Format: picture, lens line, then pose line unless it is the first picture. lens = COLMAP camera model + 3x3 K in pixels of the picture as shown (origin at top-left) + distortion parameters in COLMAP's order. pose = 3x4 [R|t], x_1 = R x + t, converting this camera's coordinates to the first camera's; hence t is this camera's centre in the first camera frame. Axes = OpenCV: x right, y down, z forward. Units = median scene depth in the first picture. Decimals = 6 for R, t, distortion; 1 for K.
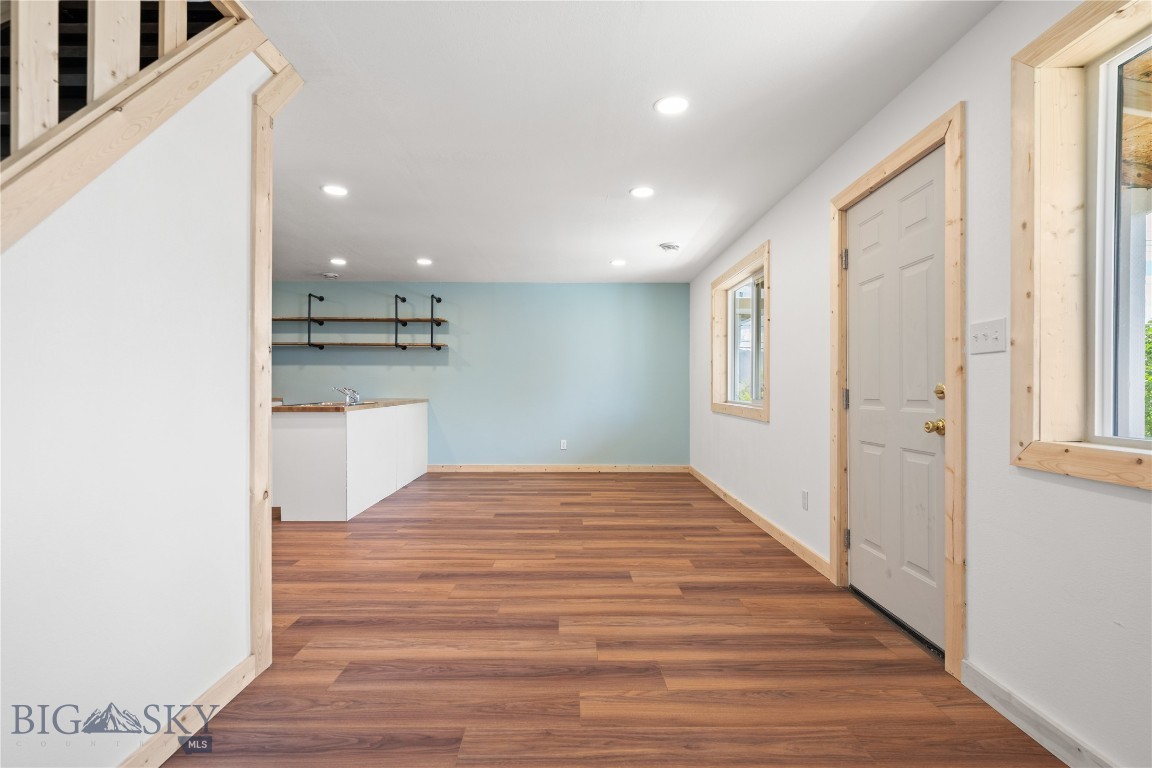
lens RADIAL K [[531.9, 0, 570.3], [0, 531.9, 390.2], [0, 0, 1]] dist [0.002672, -0.000719]
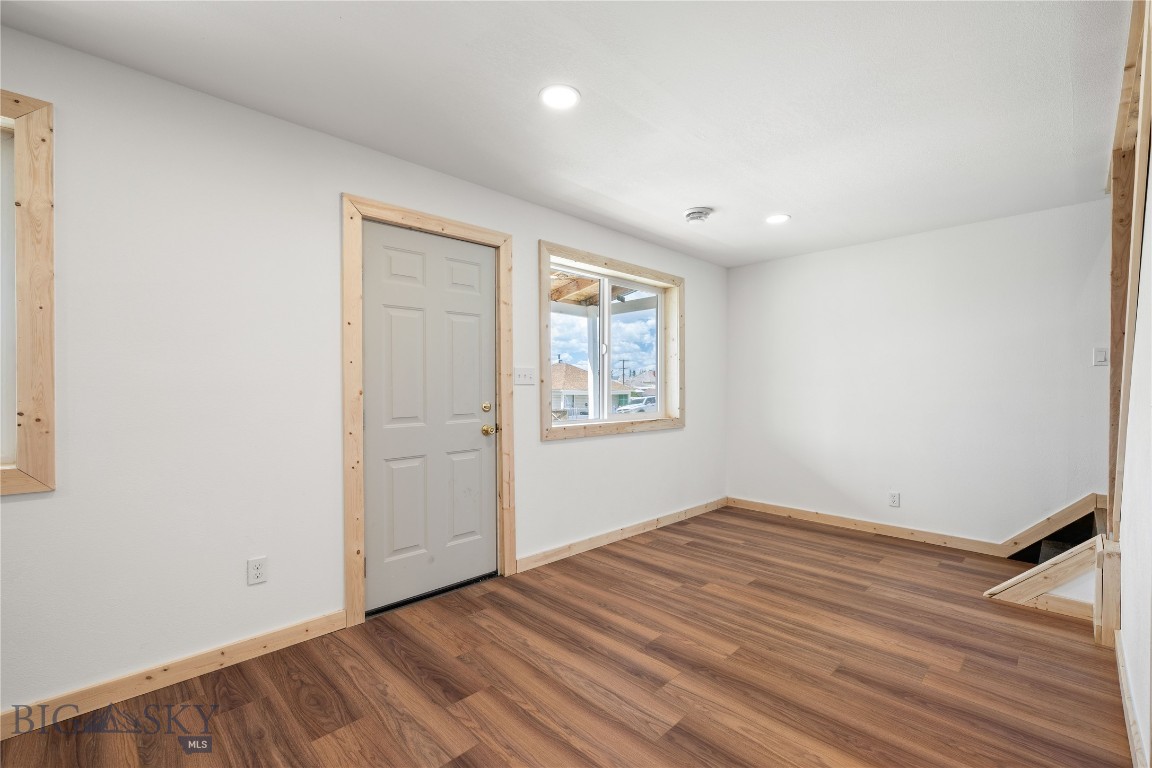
lens RADIAL K [[487.9, 0, 574.6], [0, 487.9, 389.3], [0, 0, 1]] dist [0.004337, -0.001070]
pose [[-0.700493, -0.005769, 0.713636, -0.339498], [0.000581, 0.999962, 0.008654, -0.042007], [-0.713659, 0.006477, -0.700464, 1.273391]]
